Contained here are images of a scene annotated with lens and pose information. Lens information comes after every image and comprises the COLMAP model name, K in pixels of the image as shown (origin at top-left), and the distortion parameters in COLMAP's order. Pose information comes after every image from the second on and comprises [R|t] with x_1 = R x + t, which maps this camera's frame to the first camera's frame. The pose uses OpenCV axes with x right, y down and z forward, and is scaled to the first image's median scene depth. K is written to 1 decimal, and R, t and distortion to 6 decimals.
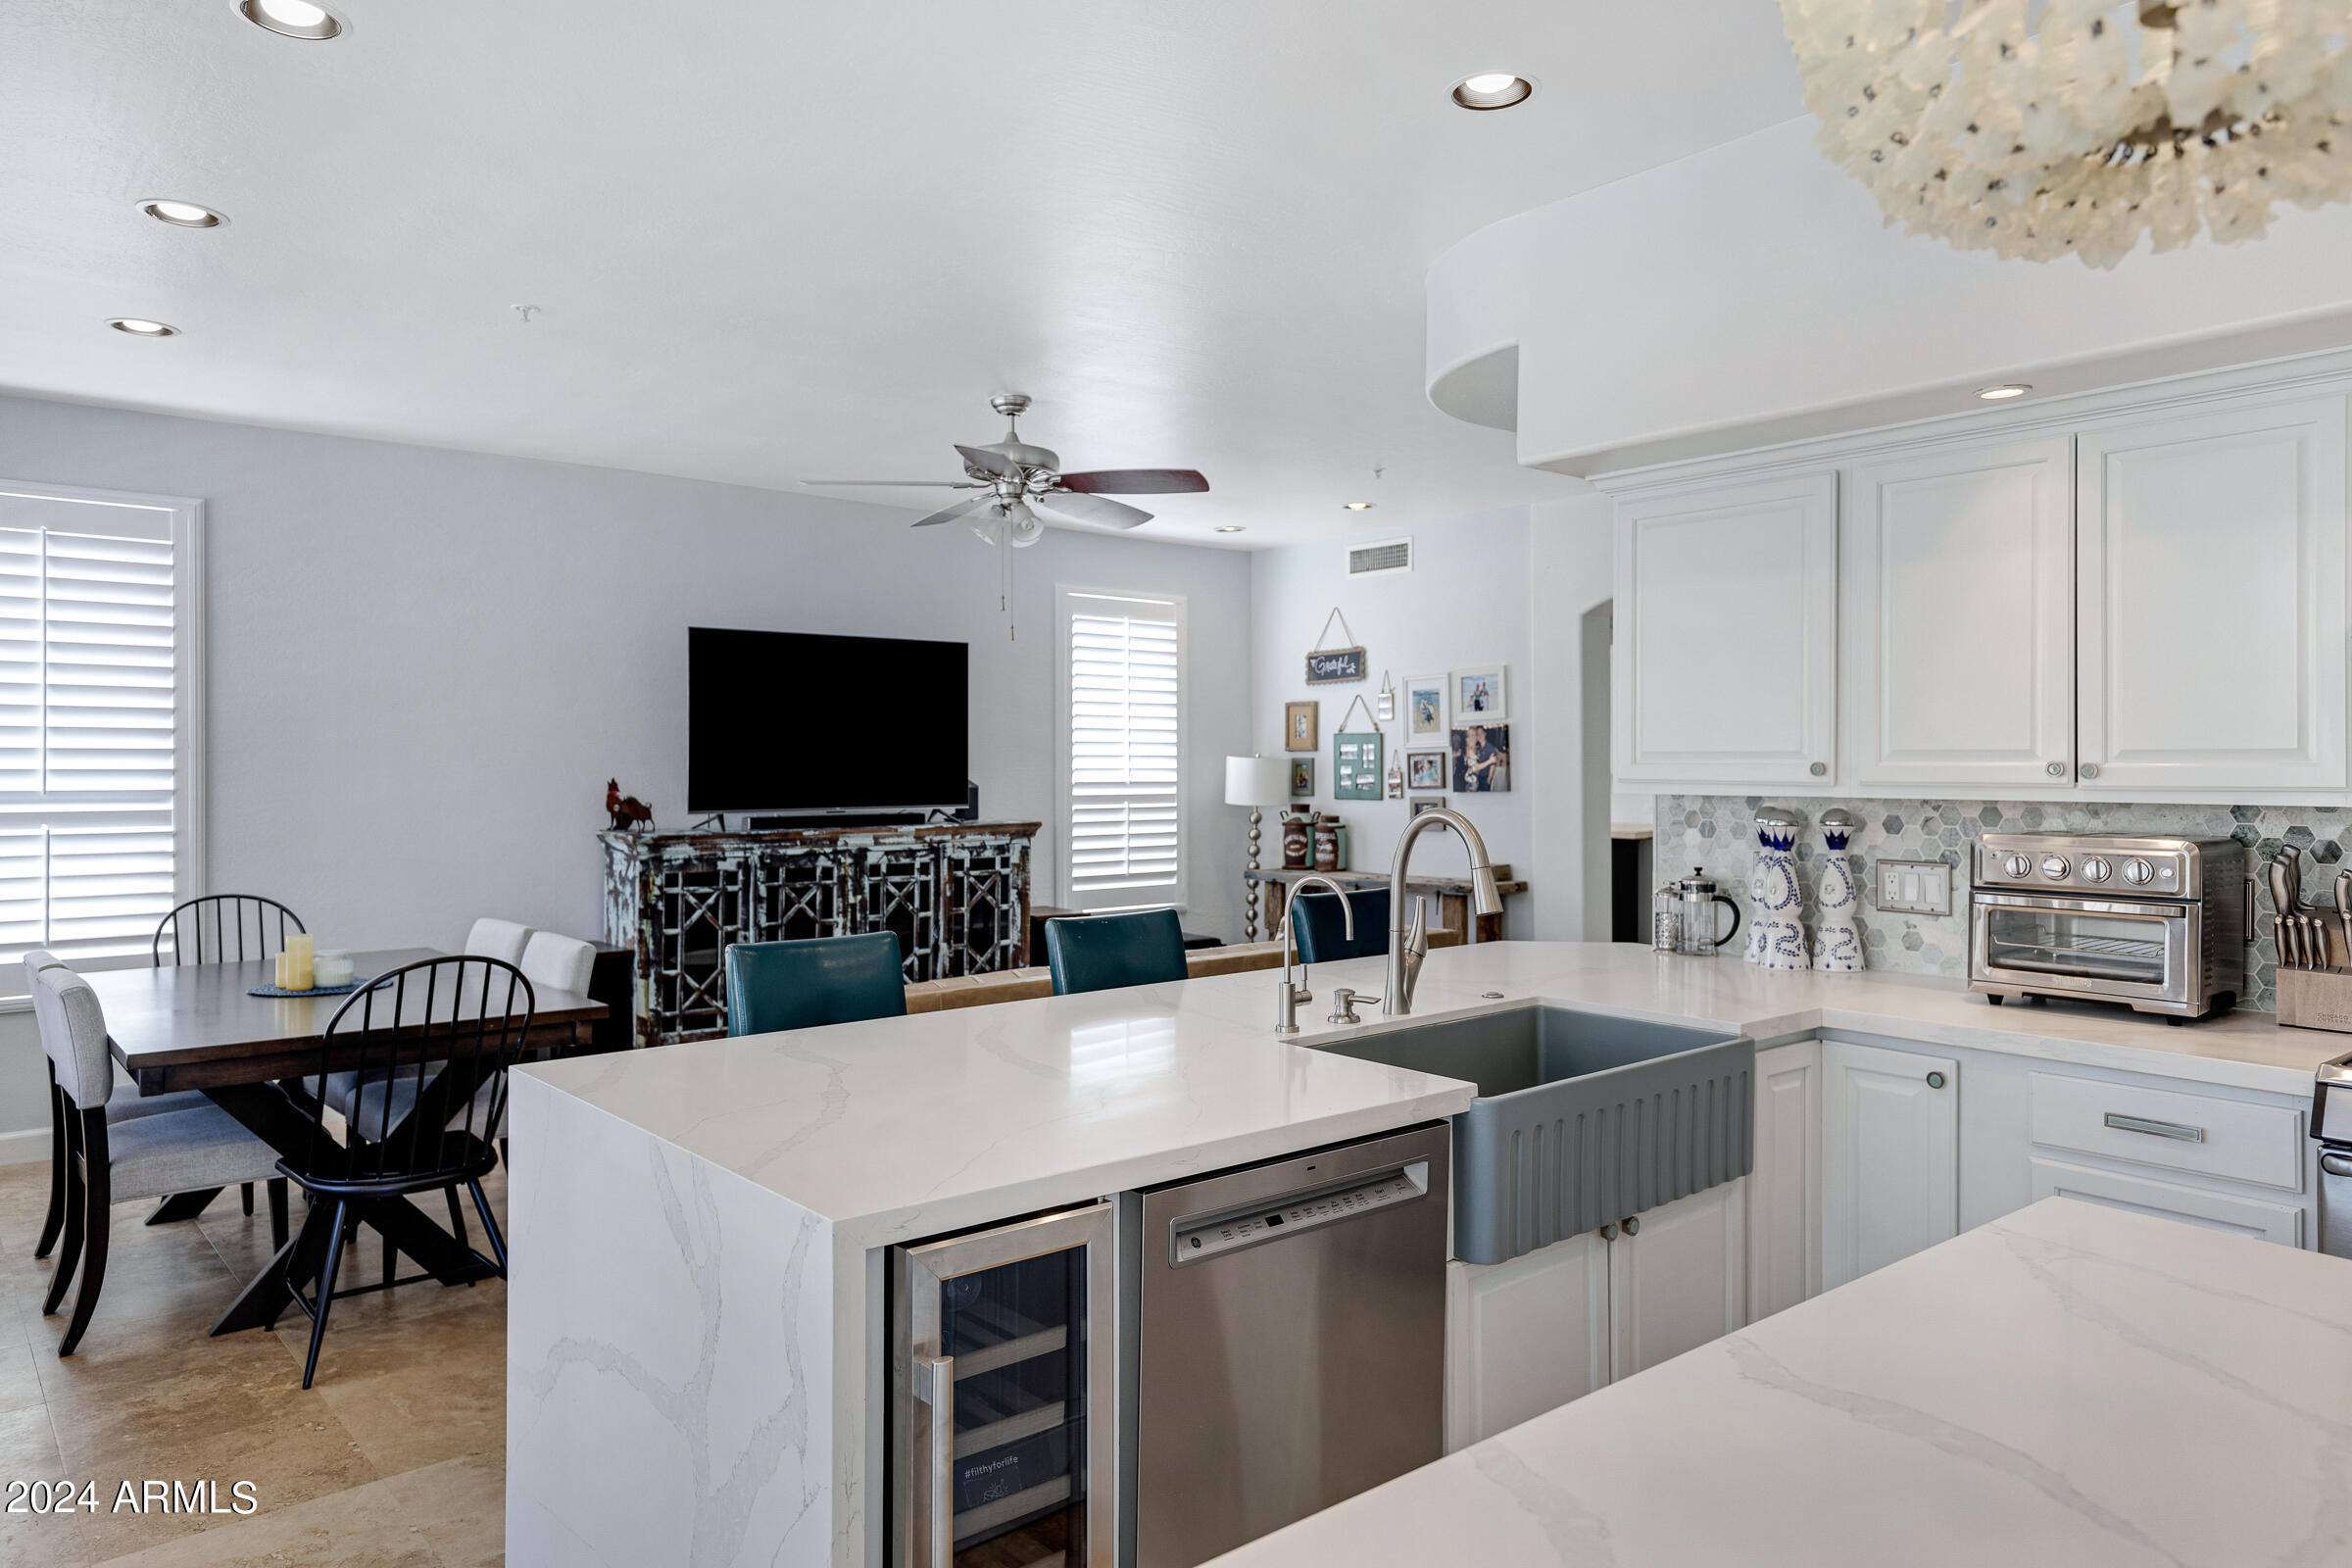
lens RADIAL K [[1516.0, 0, 1170.6], [0, 1516.0, 760.0], [0, 0, 1]] dist [0.020372, 0.003976]
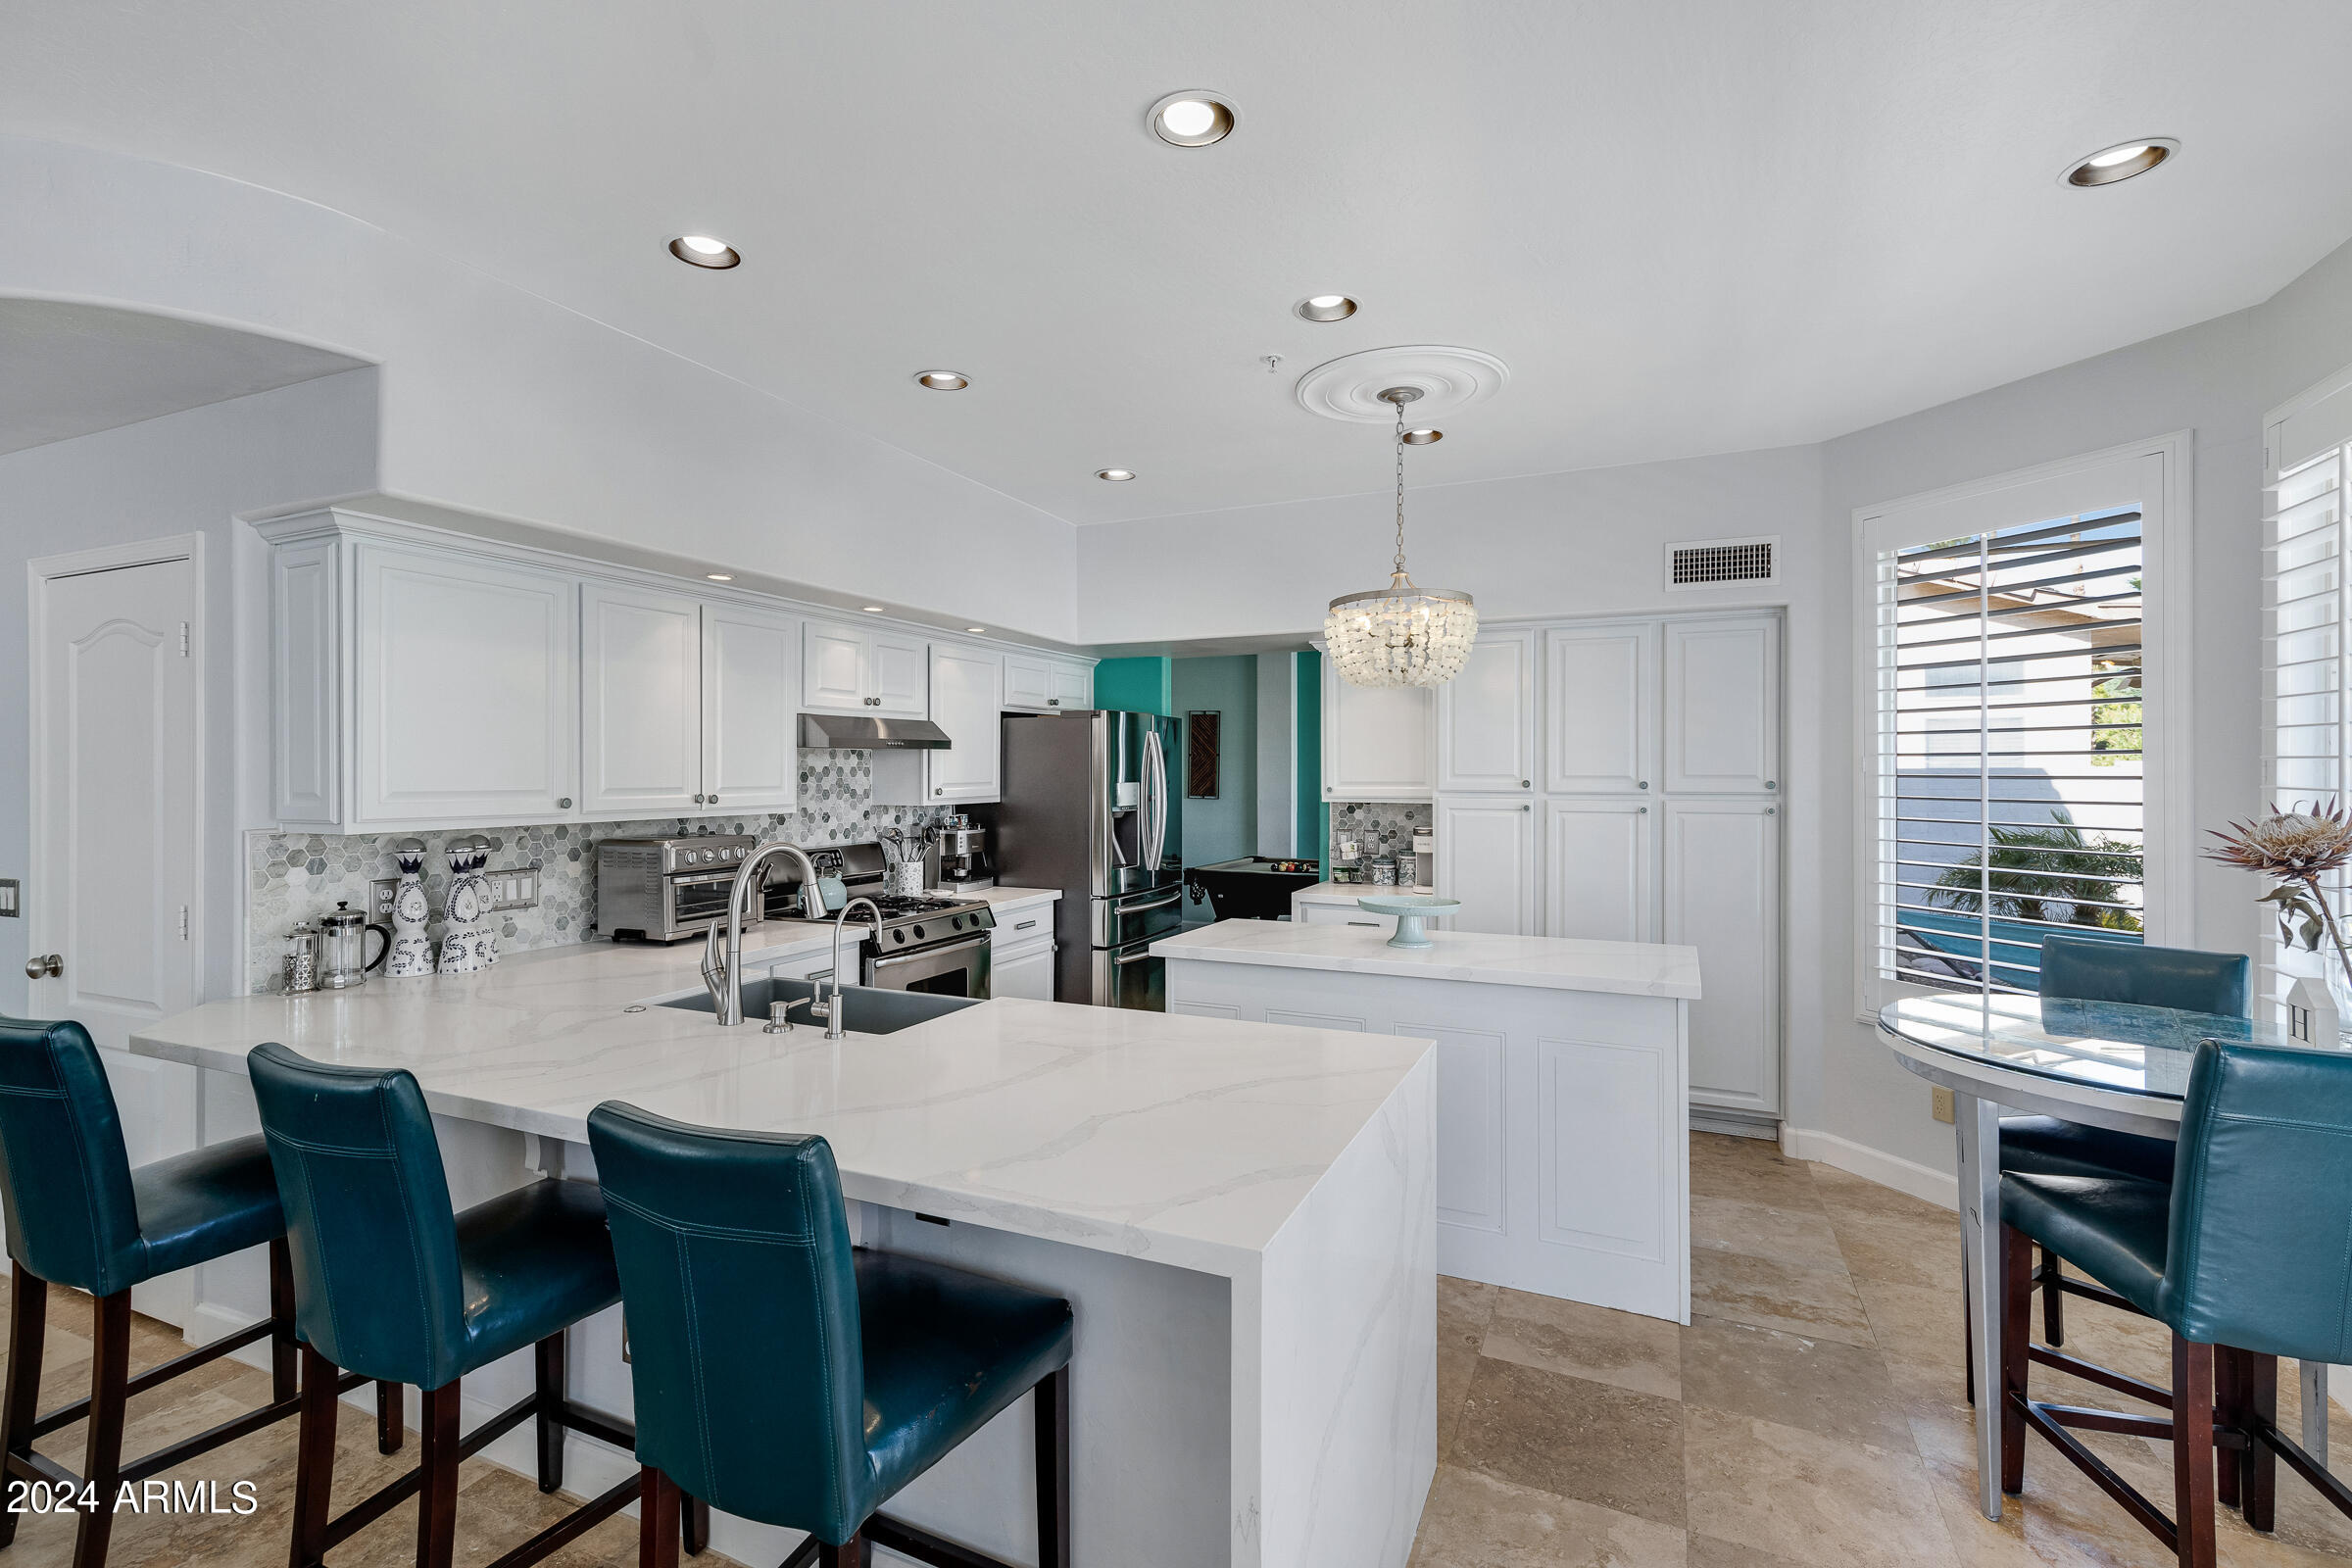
lens RADIAL K [[1067.2, 0, 1179.2], [0, 1067.2, 766.8], [0, 0, 1]] dist [0.015224, -0.000502]
pose [[-0.452745, 0.003616, 0.891633, -0.309345], [-0.000177, 0.999991, -0.004145, -0.010399], [-0.891640, -0.002034, -0.452741, 0.446314]]
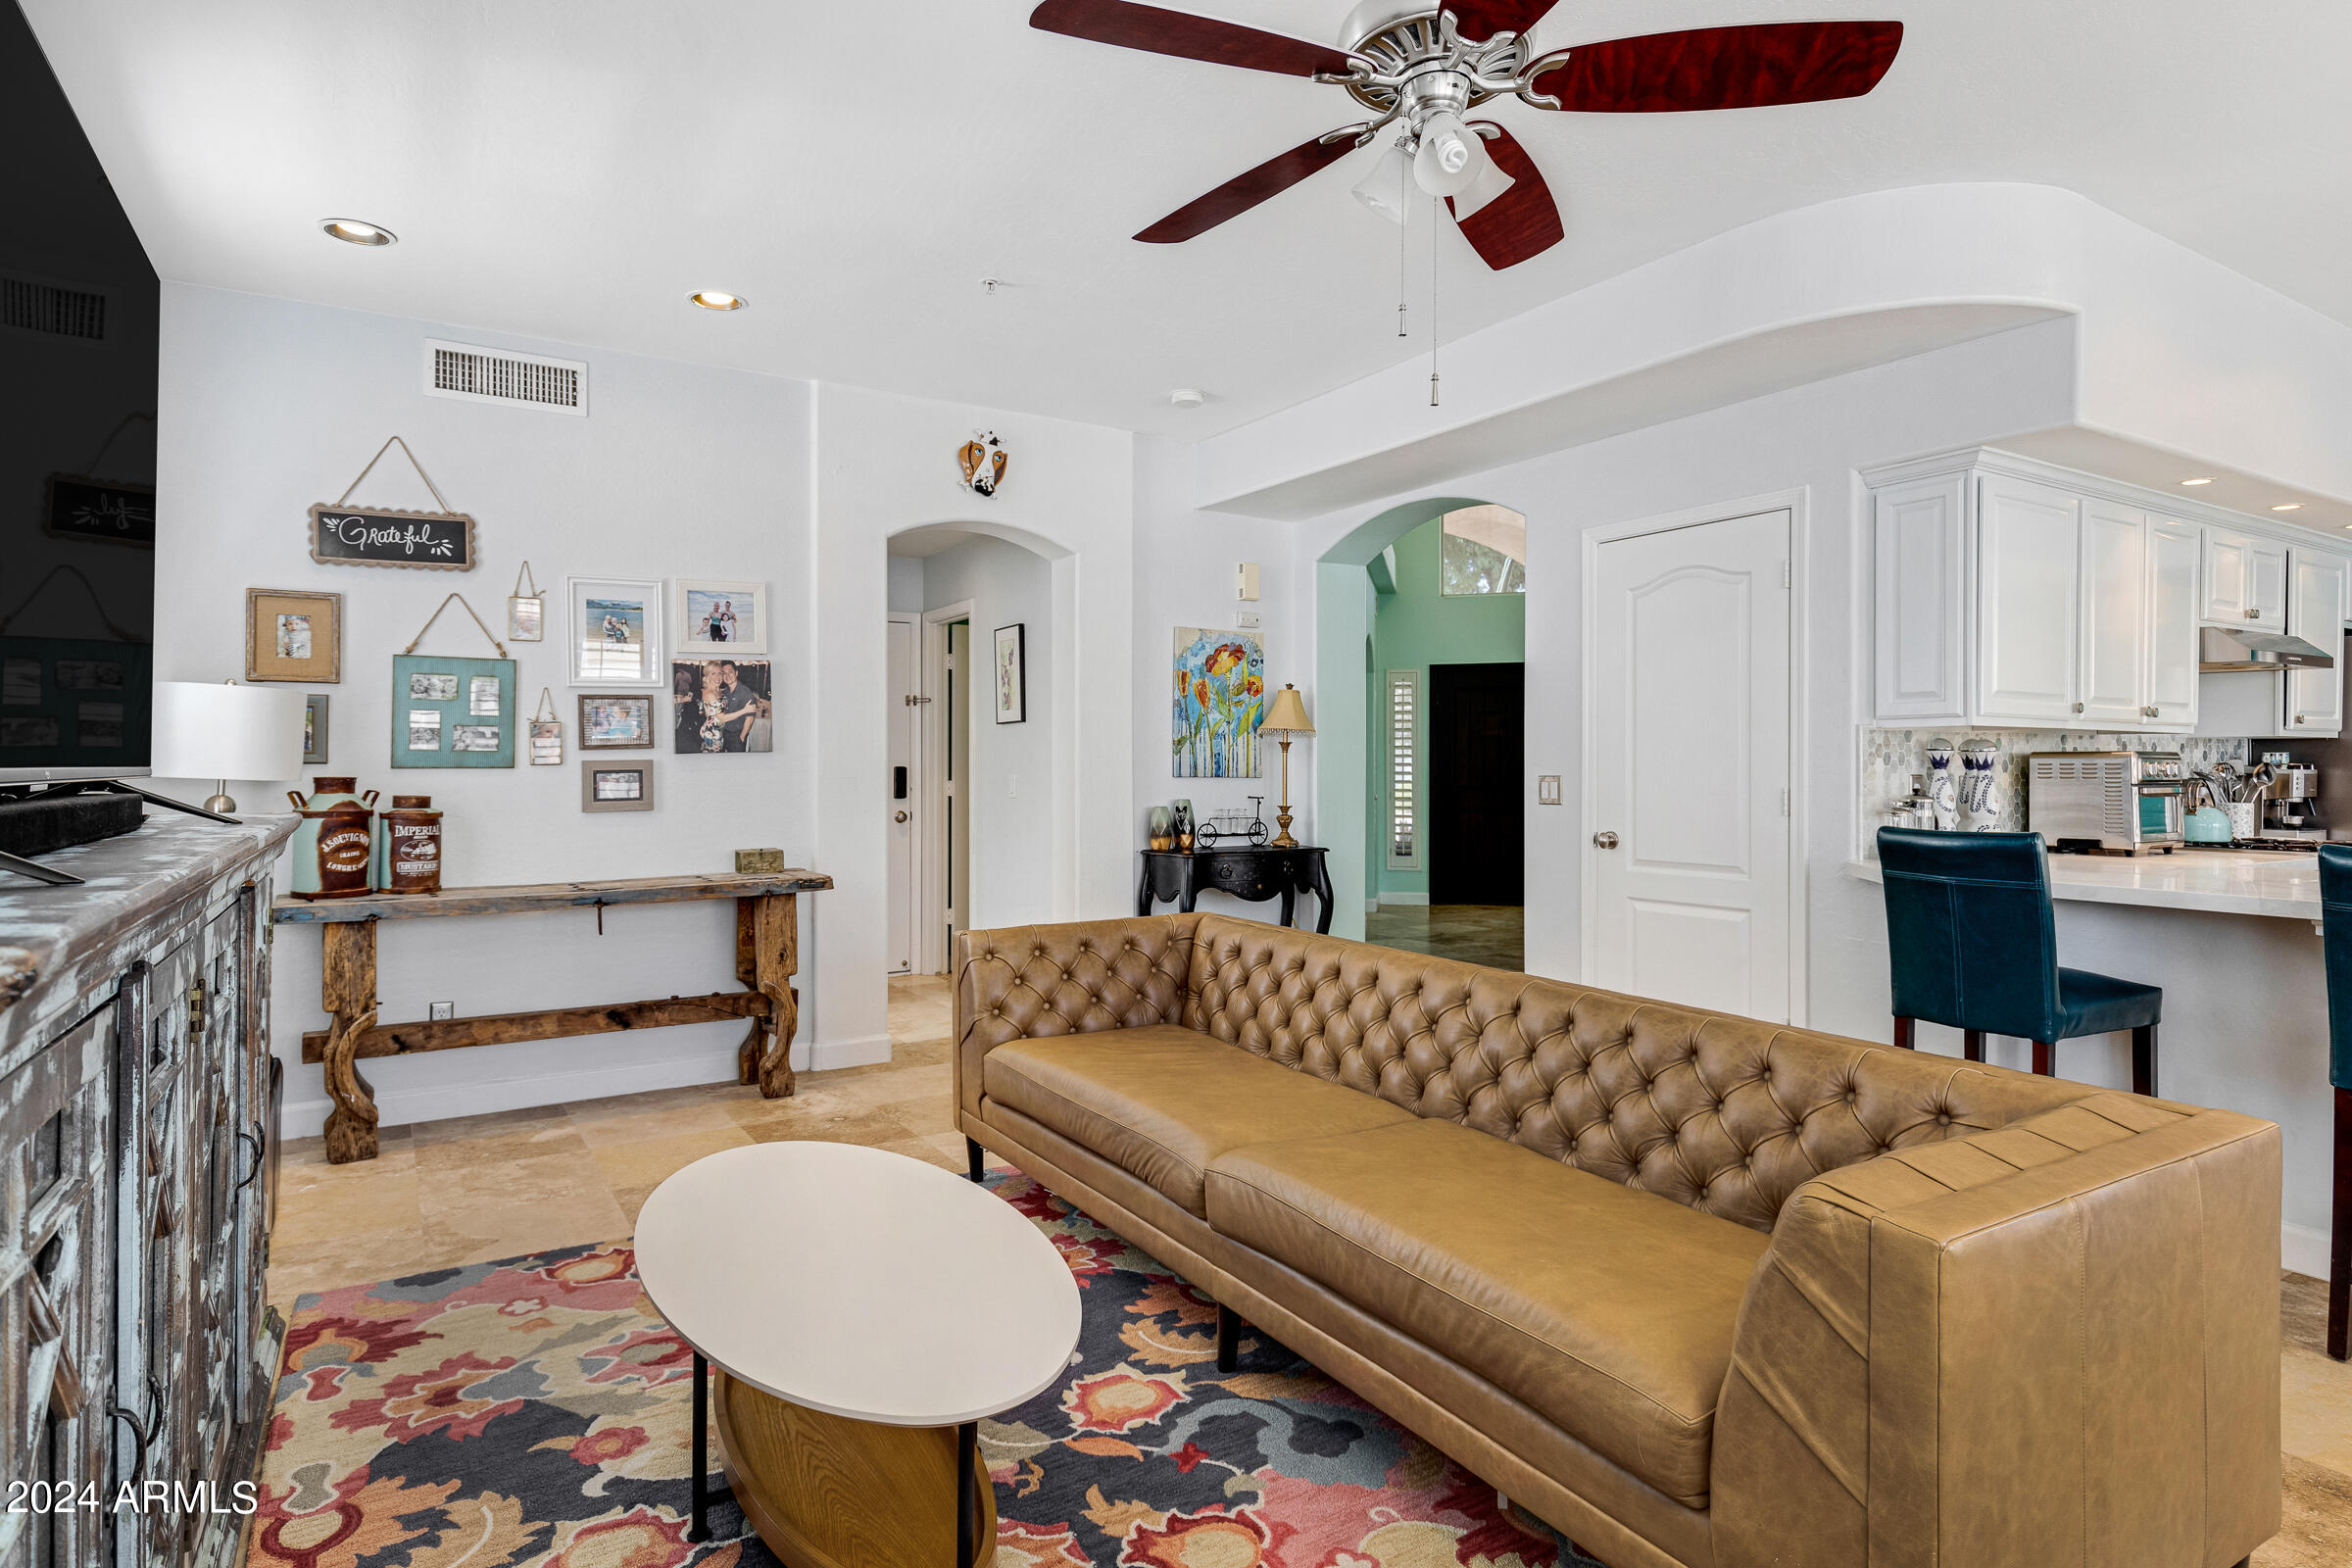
lens RADIAL K [[1254.0, 0, 1162.7], [0, 1254.0, 765.1], [0, 0, 1]] dist [-0.004003, -0.000441]
pose [[0.143611, 0.000128, 0.989634, -0.395985], [-0.003501, 0.999994, 0.000378, 0.028968], [-0.989628, -0.003519, 0.143610, 0.787029]]
